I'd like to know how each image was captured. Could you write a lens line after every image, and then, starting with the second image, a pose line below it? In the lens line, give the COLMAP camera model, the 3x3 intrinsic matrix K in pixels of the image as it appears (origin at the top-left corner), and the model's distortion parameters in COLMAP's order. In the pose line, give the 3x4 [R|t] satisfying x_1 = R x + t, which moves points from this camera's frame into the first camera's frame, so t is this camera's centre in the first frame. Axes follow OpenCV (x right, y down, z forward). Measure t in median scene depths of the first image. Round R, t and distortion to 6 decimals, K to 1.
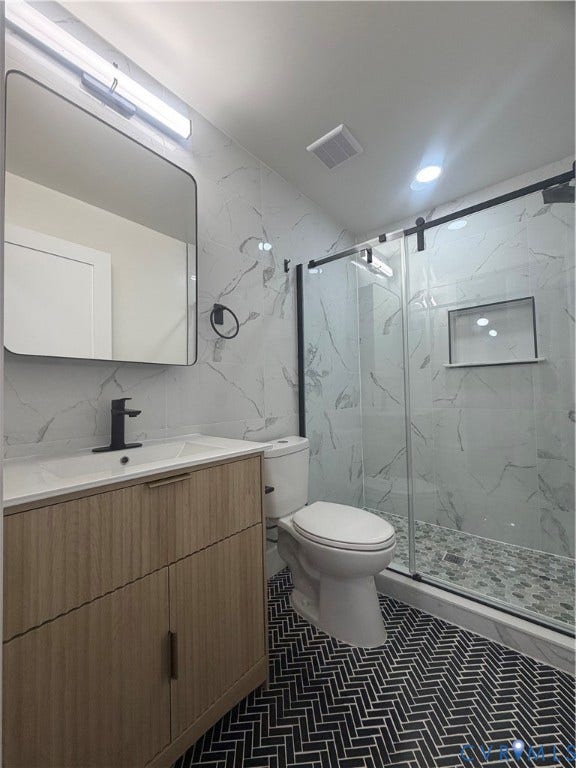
lens RADIAL K [[307.8, 0, 288.0], [0, 307.8, 384.0], [0, 0, 1]] dist [0.001540, 0.000576]
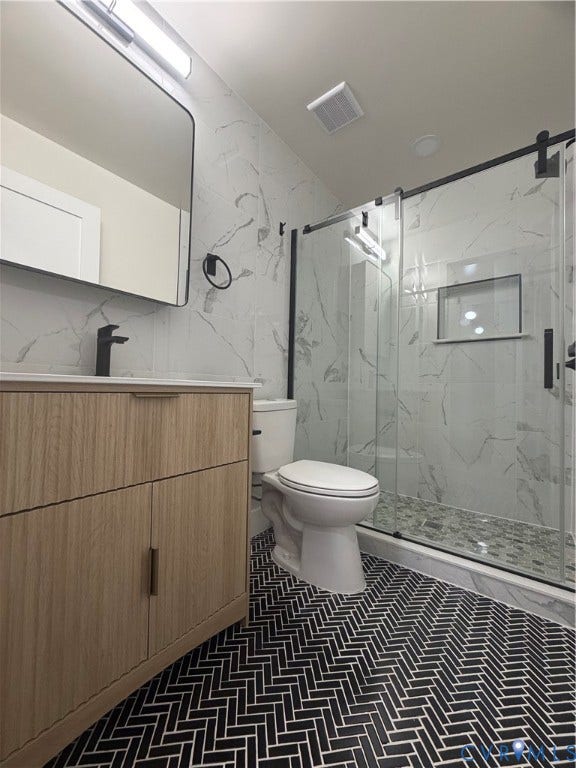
lens RADIAL K [[307.8, 0, 288.0], [0, 307.8, 384.0], [0, 0, 1]] dist [0.001540, 0.000576]
pose [[0.998258, 0.042288, 0.041133, -0.005146], [-0.042630, 0.999063, 0.007465, 0.133892], [-0.040778, -0.009206, 0.999126, 0.002361]]
